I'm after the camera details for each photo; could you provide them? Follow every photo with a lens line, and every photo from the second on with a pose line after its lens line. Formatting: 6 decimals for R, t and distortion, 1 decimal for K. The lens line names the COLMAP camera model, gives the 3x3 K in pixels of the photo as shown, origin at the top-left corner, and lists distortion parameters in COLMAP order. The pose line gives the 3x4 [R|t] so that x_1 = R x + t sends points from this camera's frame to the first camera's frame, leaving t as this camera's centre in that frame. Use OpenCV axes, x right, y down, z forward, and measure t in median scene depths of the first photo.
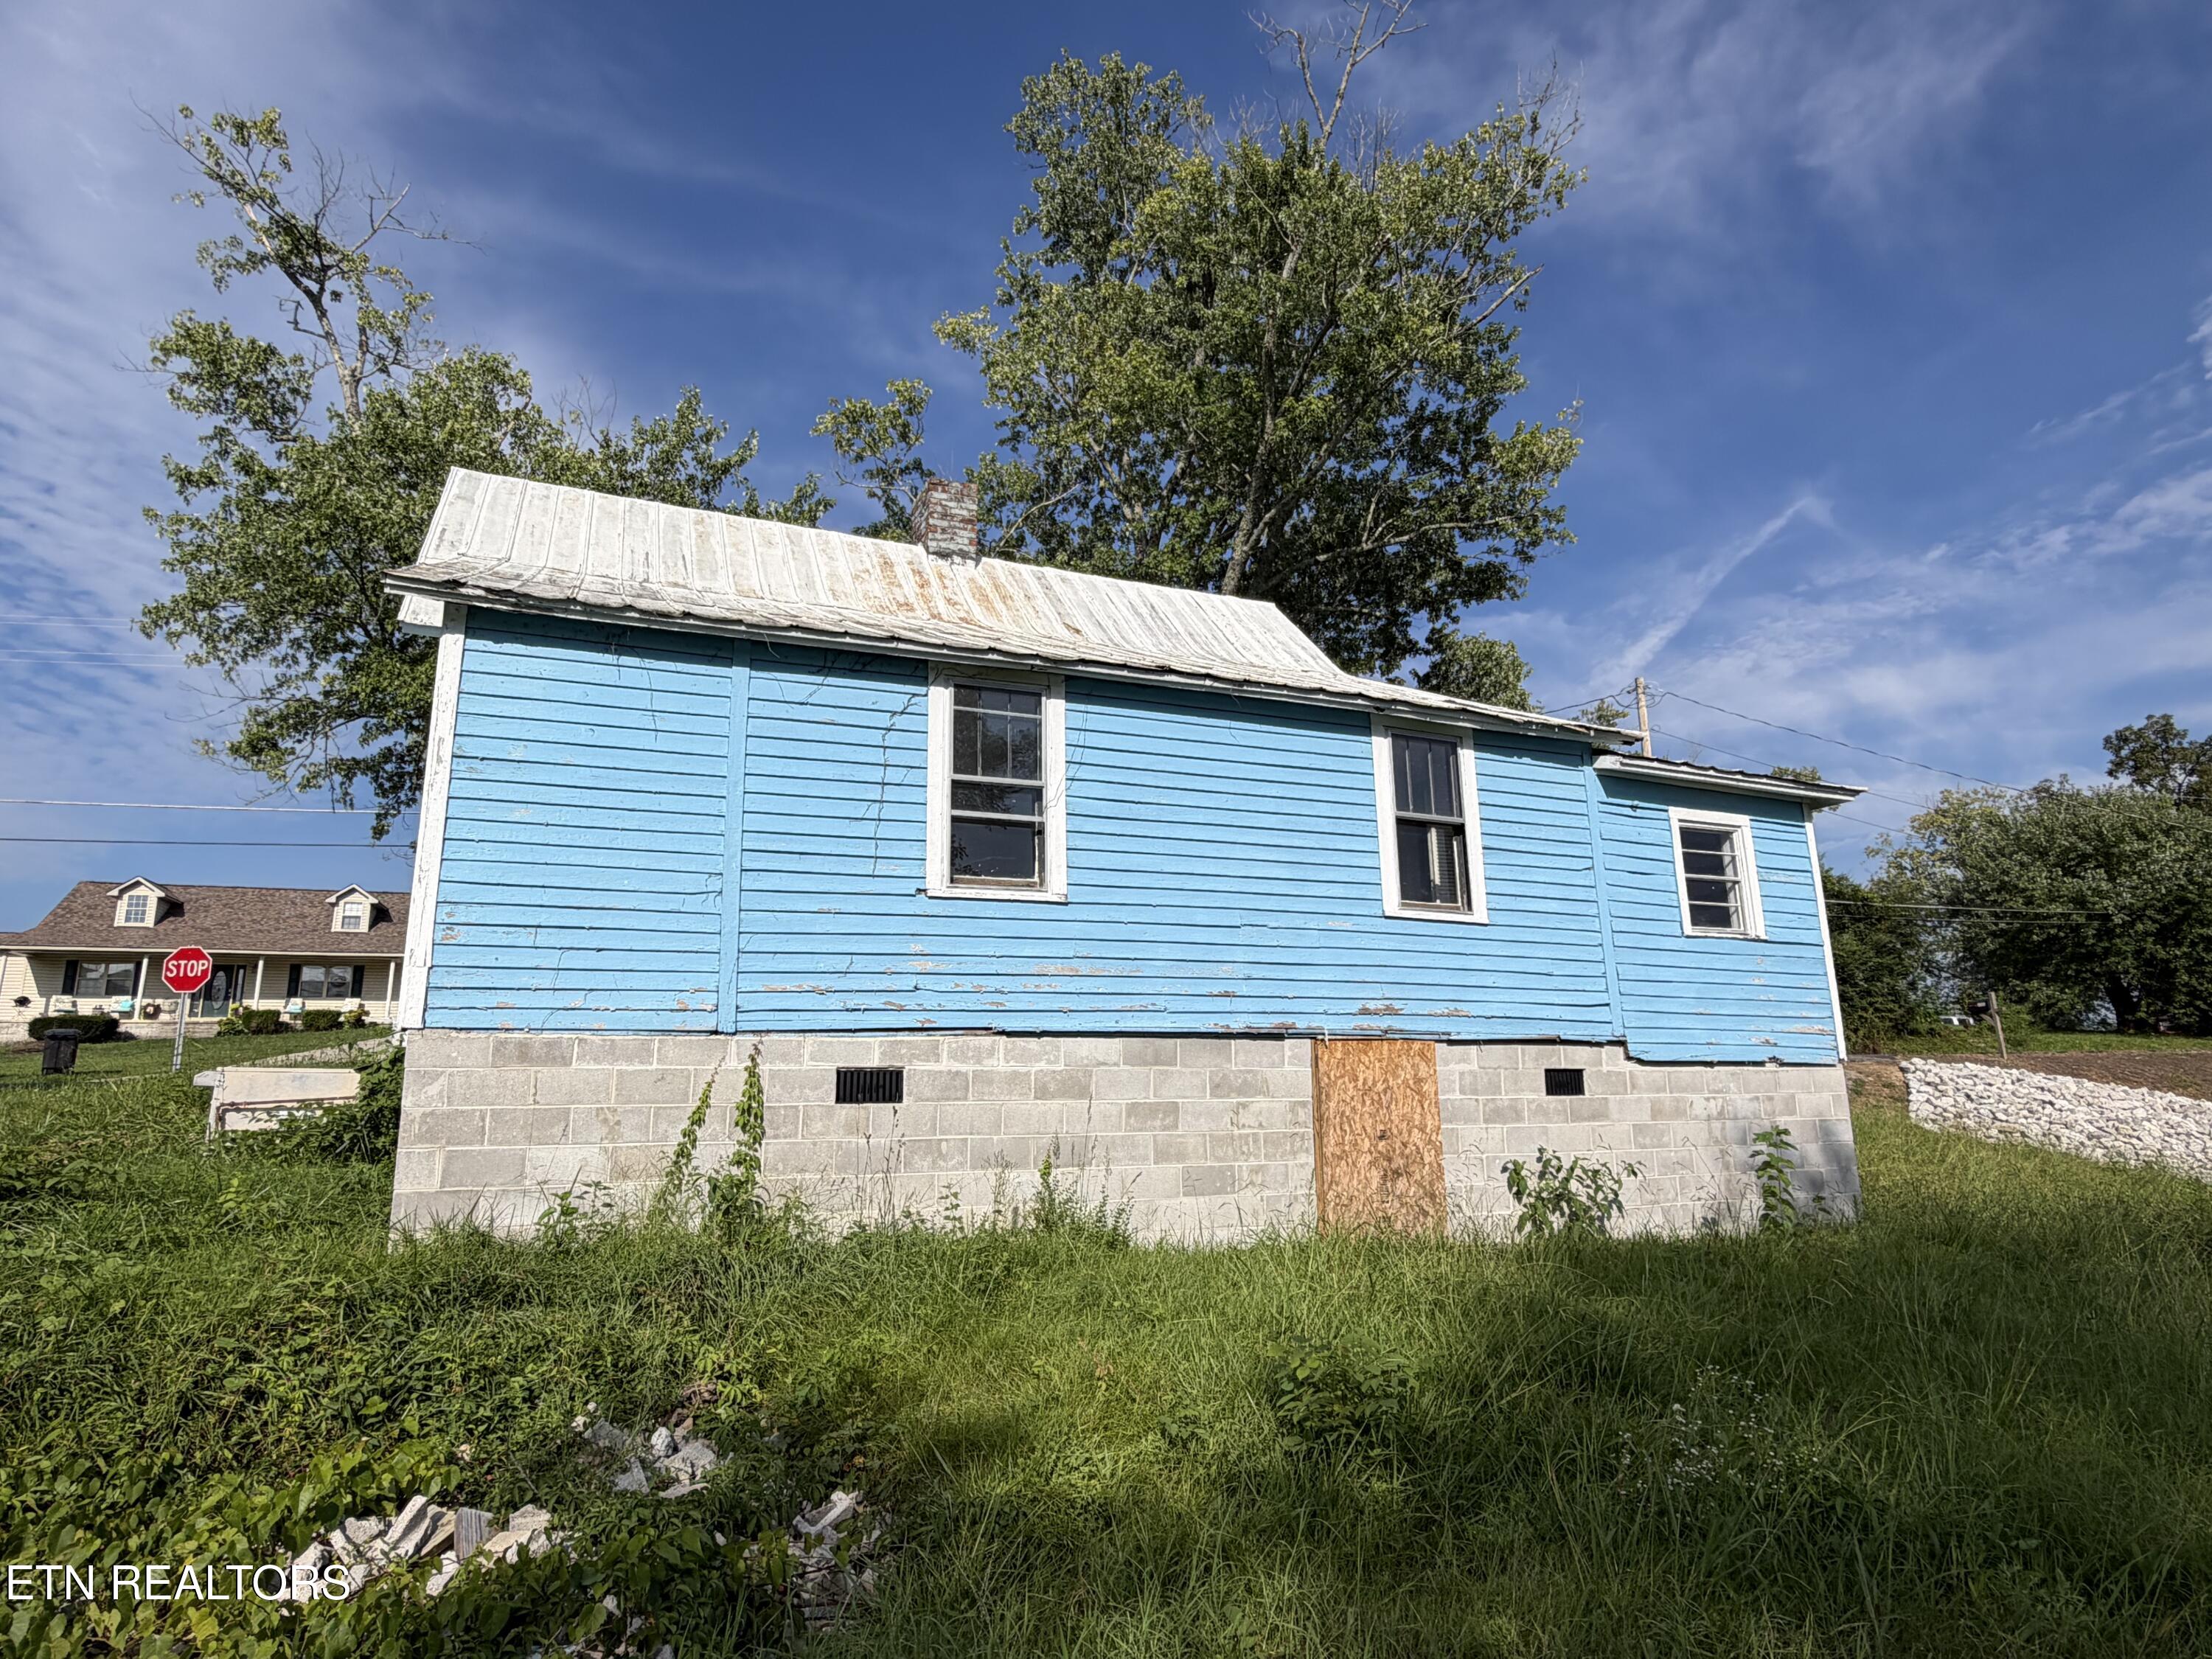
lens RADIAL K [[1246.2, 0, 1094.1], [0, 1246.2, 821.7], [0, 0, 1]] dist [-0.001966, -0.000320]
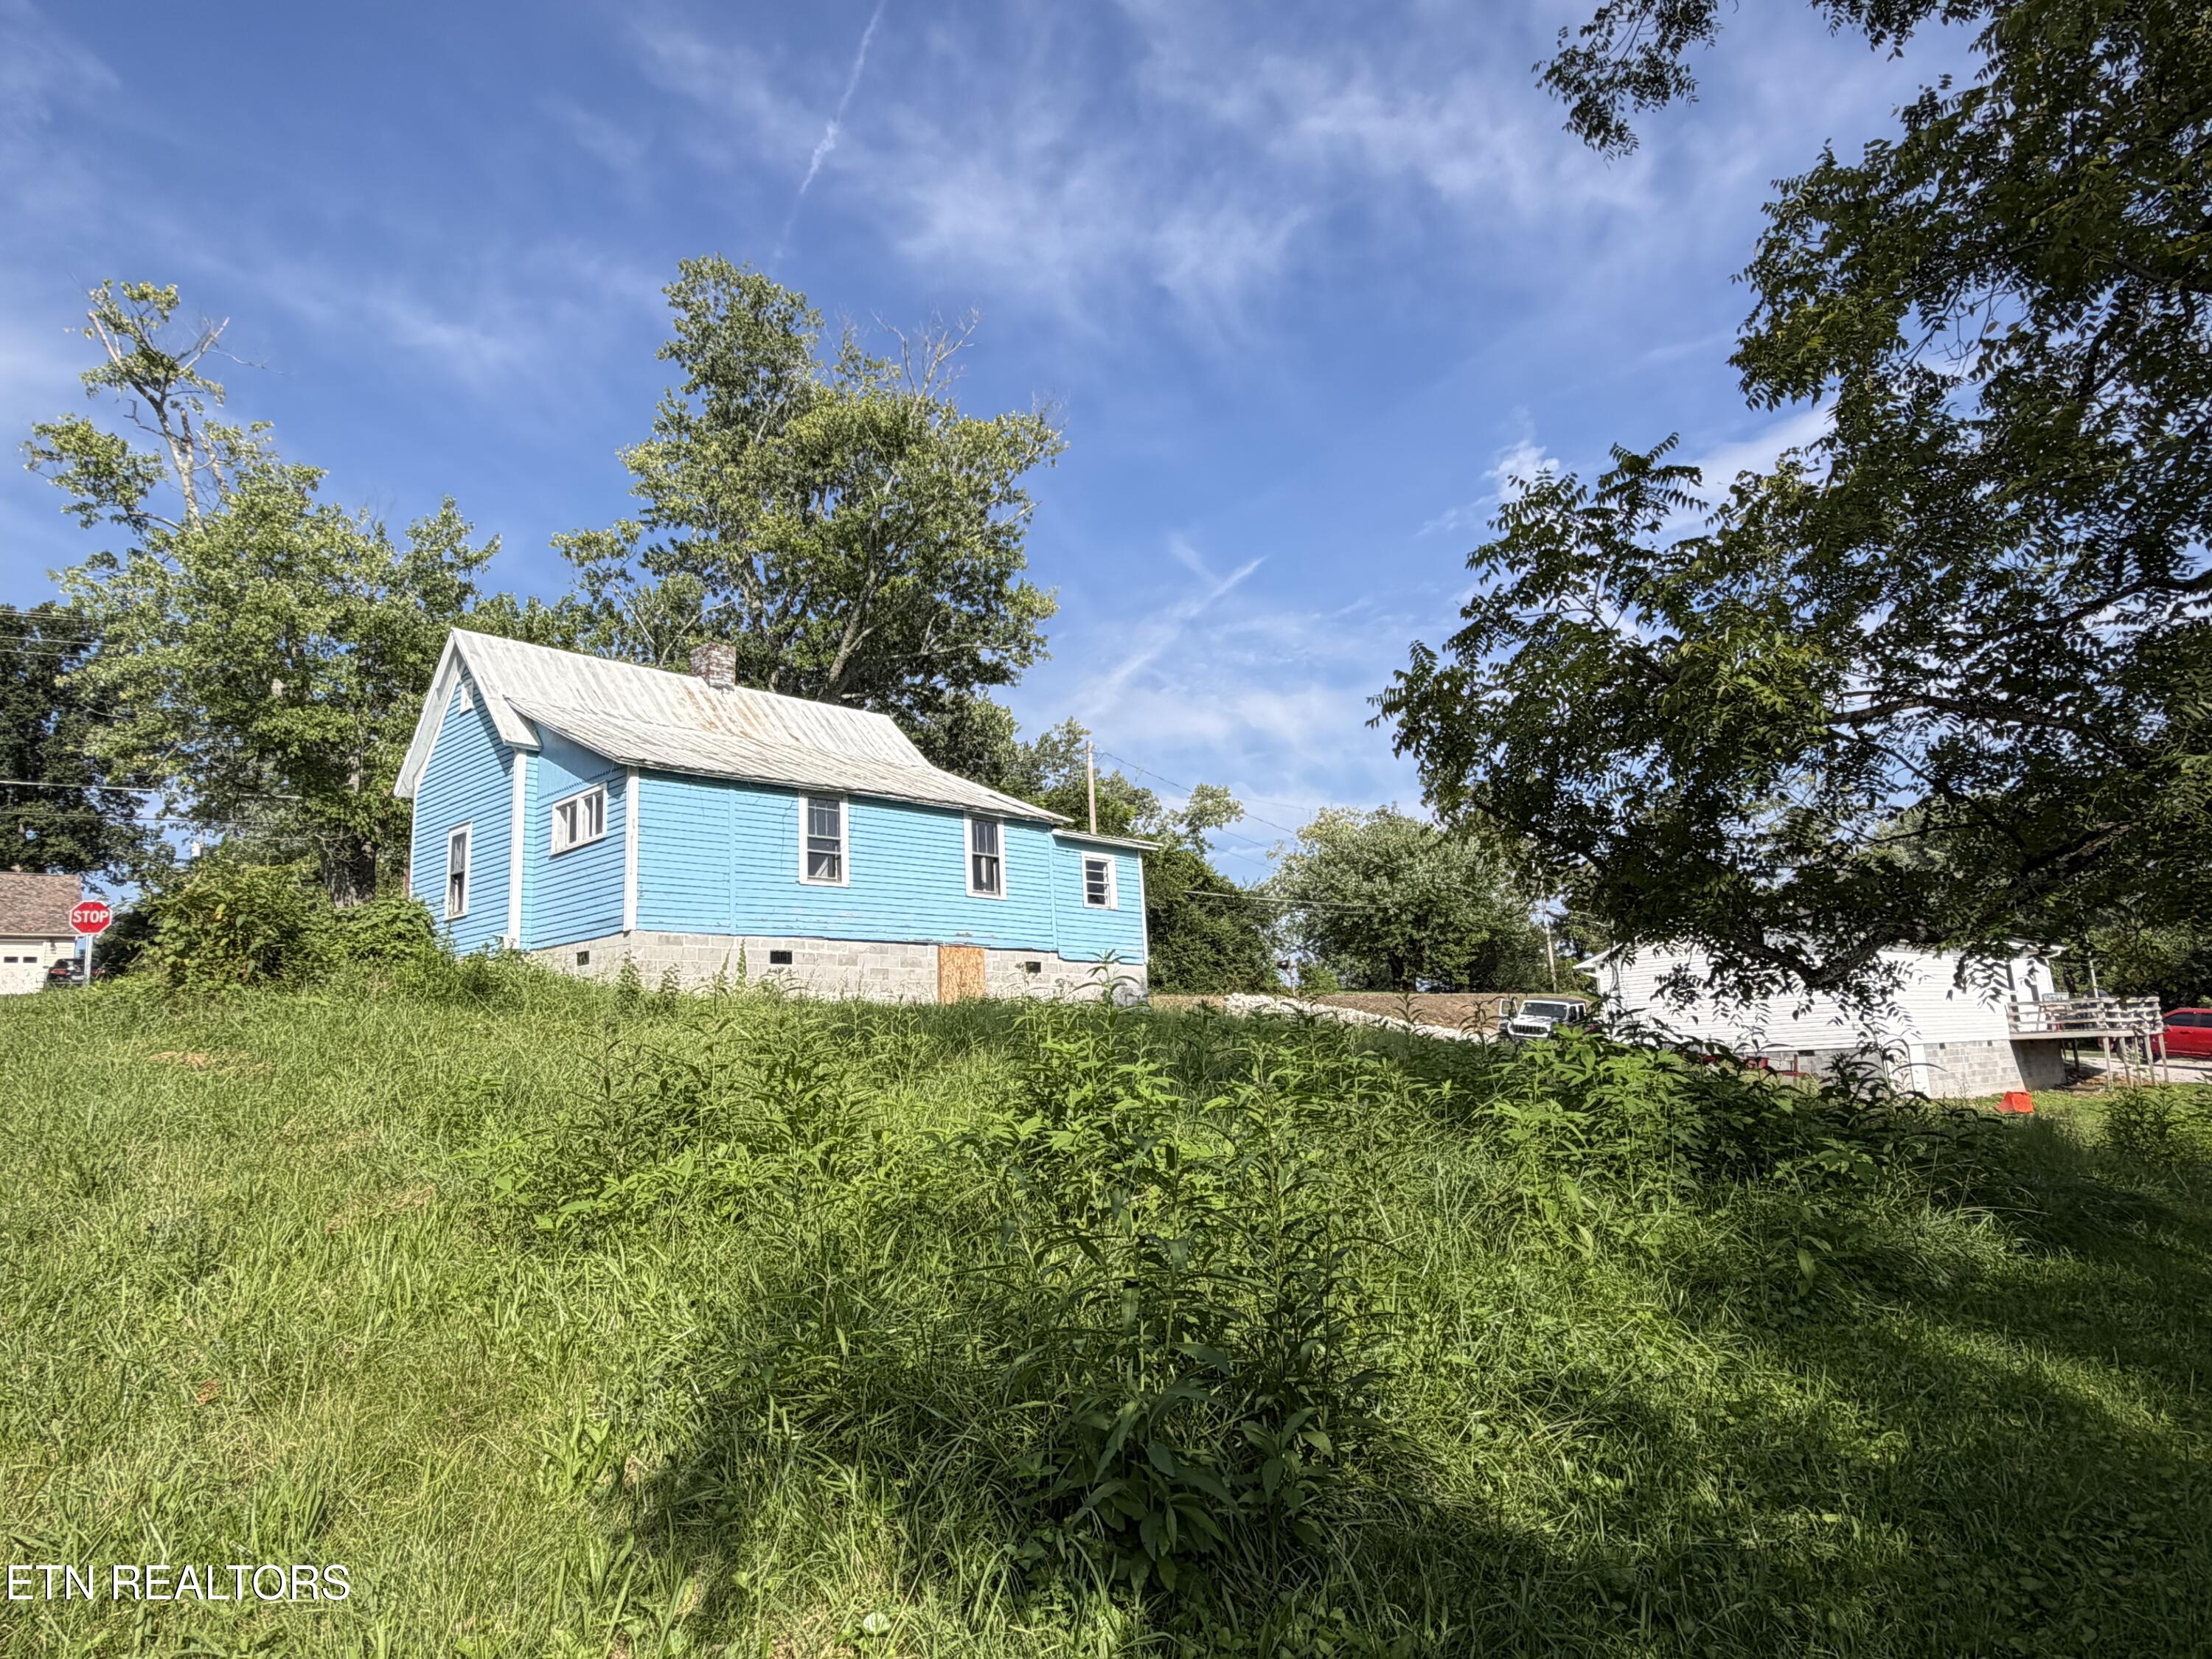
lens RADIAL K [[1387.0, 0, 1081.2], [0, 1387.0, 832.6], [0, 0, 1]] dist [-0.001344, -0.000244]
pose [[0.921985, 0.038875, 0.385268, -0.517171], [-0.049345, 0.998632, 0.017322, -0.089044], [-0.384068, -0.034982, 0.922642, -1.336645]]
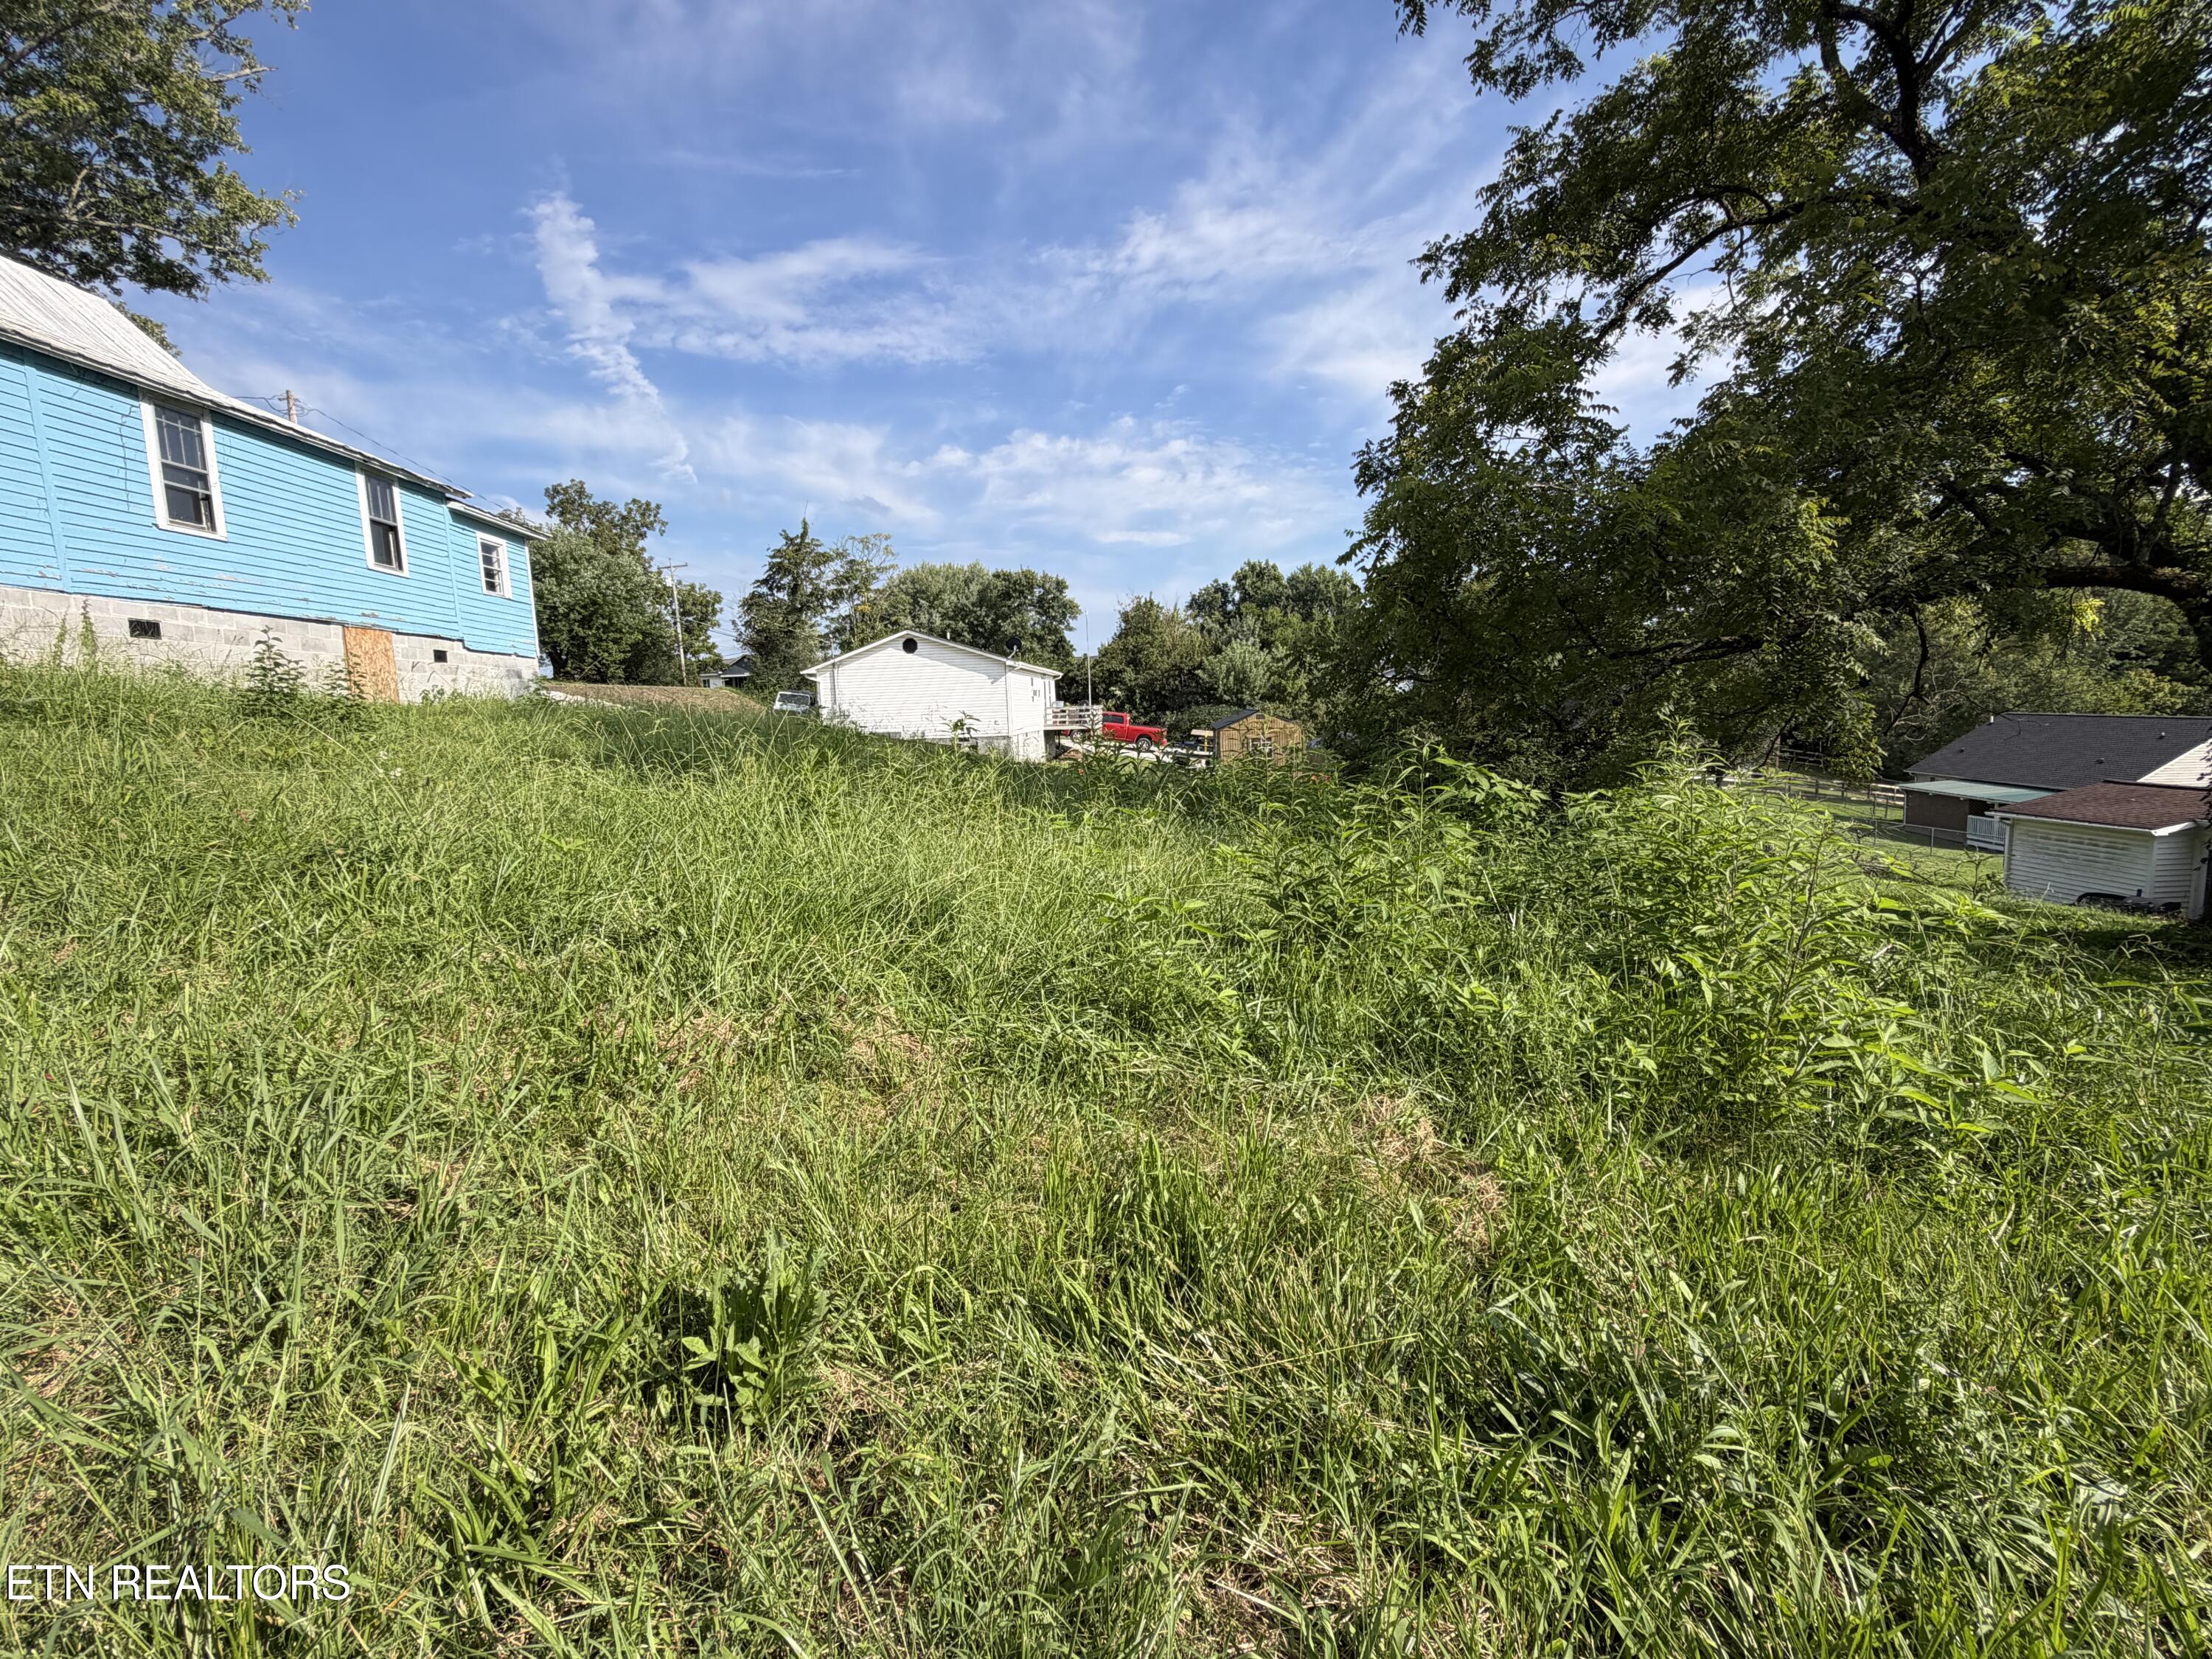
lens RADIAL K [[1001.2, 0, 1110.9], [0, 1001.2, 842.0], [0, 0, 1]] dist [-0.000358, -0.000010]
pose [[0.344424, -0.122747, 0.930755, -0.805131], [-0.170998, 0.966629, 0.190755, -0.010345], [-0.923110, -0.224857, 0.311941, -0.635649]]
